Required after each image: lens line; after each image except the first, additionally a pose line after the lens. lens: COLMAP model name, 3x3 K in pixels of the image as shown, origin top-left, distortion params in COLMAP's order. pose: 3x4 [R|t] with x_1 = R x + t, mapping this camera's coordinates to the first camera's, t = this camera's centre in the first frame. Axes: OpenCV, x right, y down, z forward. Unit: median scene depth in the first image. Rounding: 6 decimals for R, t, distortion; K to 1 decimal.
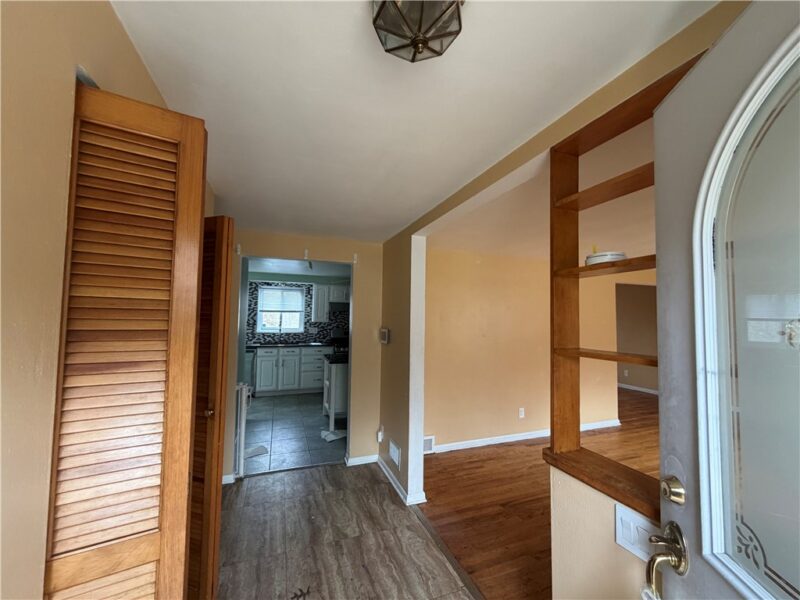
lens RADIAL K [[319.4, 0, 399.3], [0, 319.4, 301.1], [0, 0, 1]] dist [-0.000097, -0.000017]
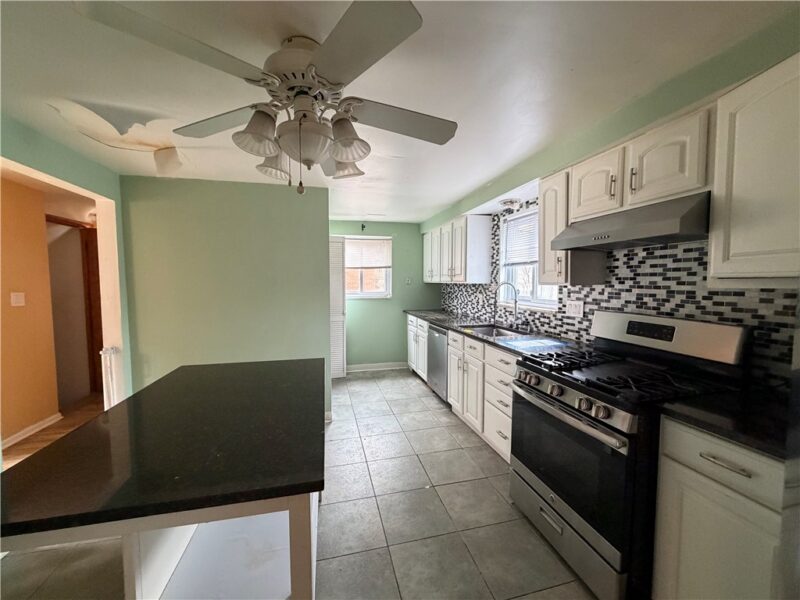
lens RADIAL K [[319.4, 0, 399.3], [0, 319.4, 301.1], [0, 0, 1]] dist [-0.000097, -0.000017]
pose [[-0.124388, 0.050035, -0.990971, 0.127843], [0.066671, 0.996892, 0.041966, 0.057947], [0.989991, -0.060849, -0.127337, 0.902059]]
